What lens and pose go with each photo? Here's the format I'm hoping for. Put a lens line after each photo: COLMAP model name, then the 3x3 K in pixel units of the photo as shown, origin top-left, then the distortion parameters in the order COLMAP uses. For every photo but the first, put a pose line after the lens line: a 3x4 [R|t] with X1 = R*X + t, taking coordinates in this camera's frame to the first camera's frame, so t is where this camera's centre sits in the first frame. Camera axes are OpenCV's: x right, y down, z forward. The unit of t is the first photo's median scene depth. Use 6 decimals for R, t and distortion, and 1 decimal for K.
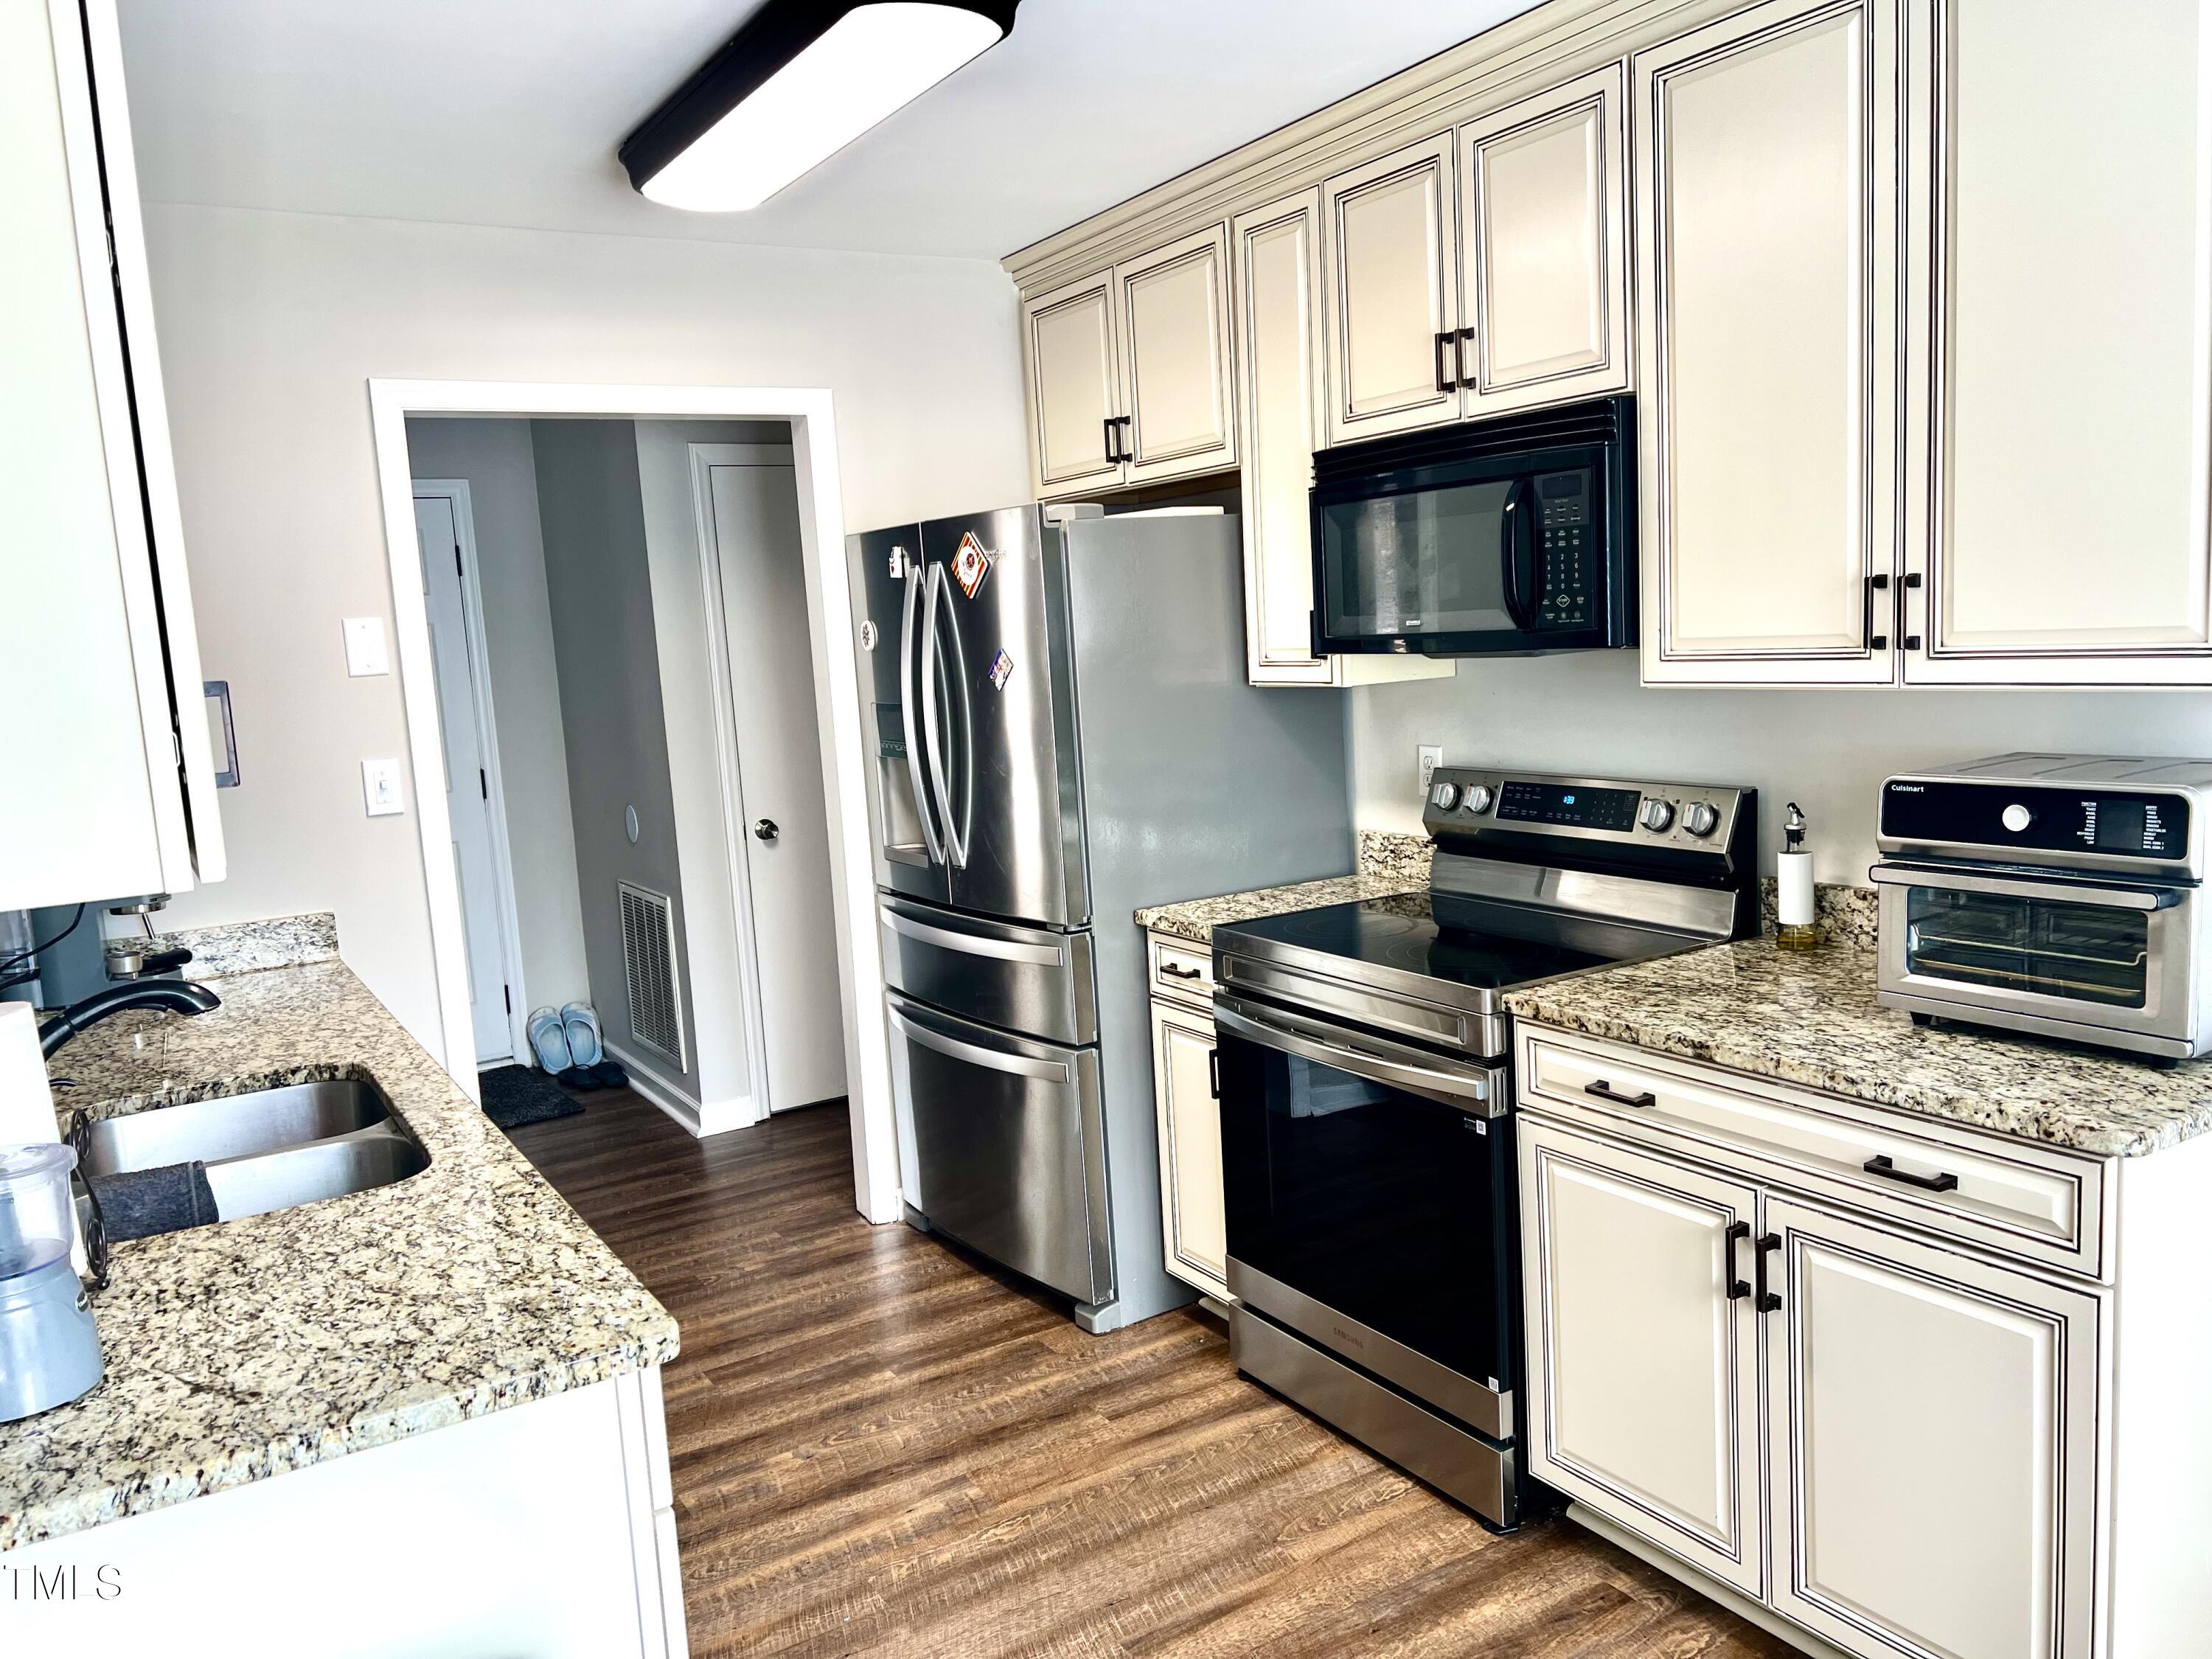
lens RADIAL K [[1693.1, 0, 1108.4], [0, 1693.1, 830.5], [0, 0, 1]] dist [0.004337, 0.001705]
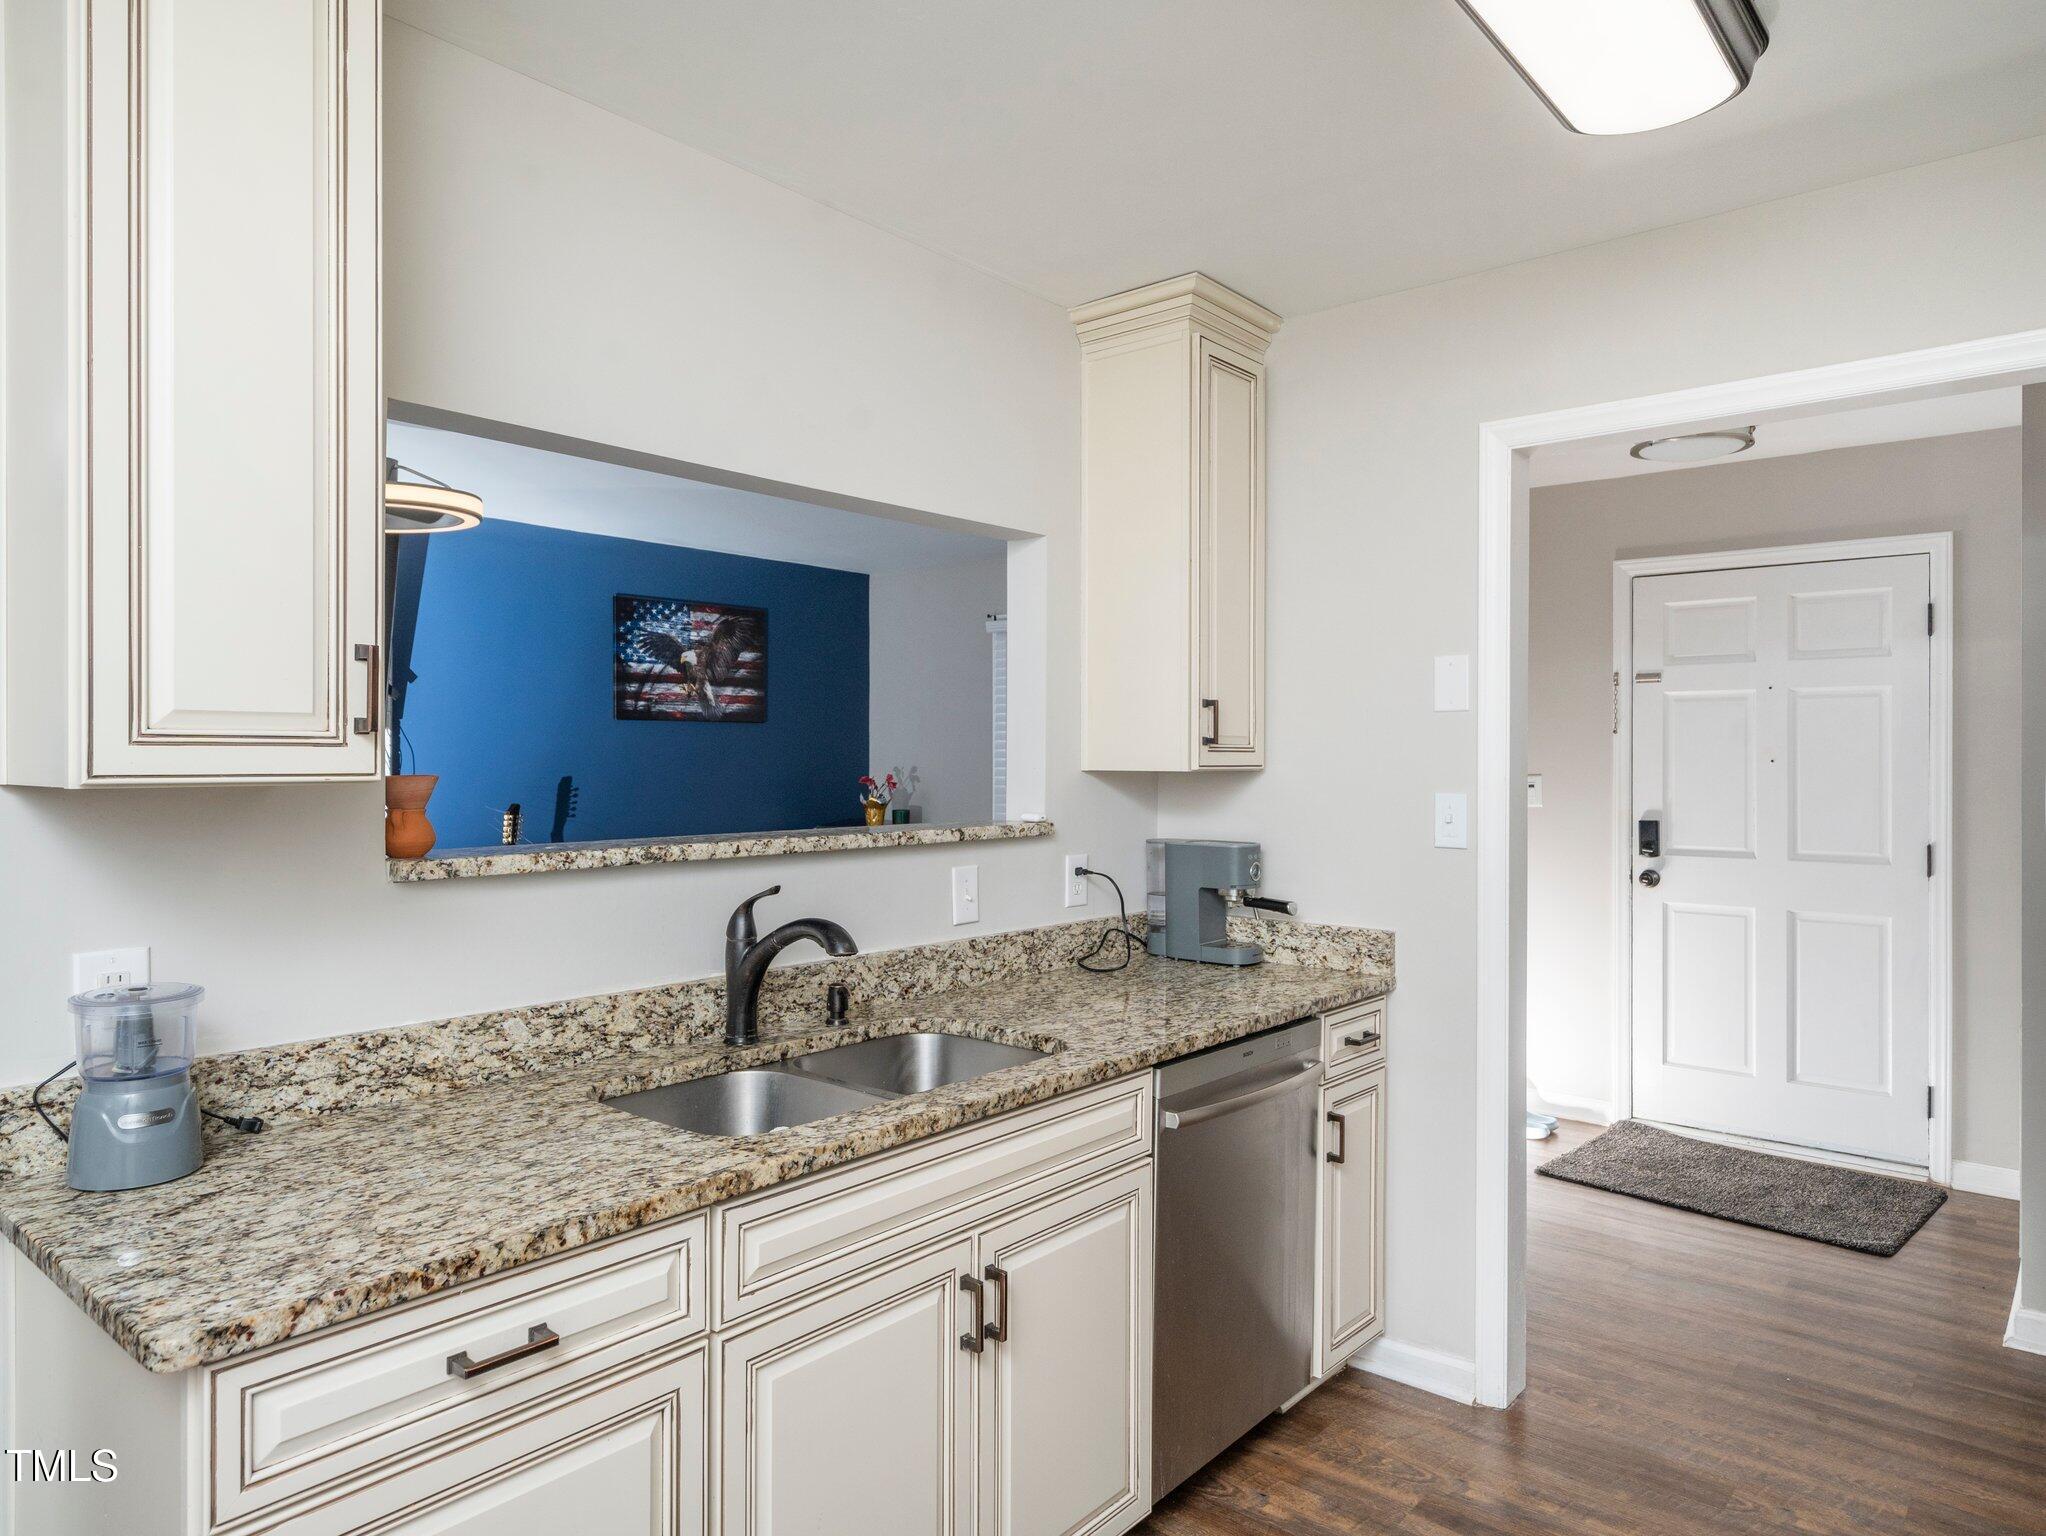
lens RADIAL K [[1295.3, 0, 1018.6], [0, 1295.3, 760.2], [0, 0, 1]] dist [0.008572, 0.000509]
pose [[0.319658, 0.069357, -0.944991, 0.334454], [-0.148192, 0.988704, 0.022437, -0.061790], [0.935873, 0.132868, 0.326325, 0.735633]]
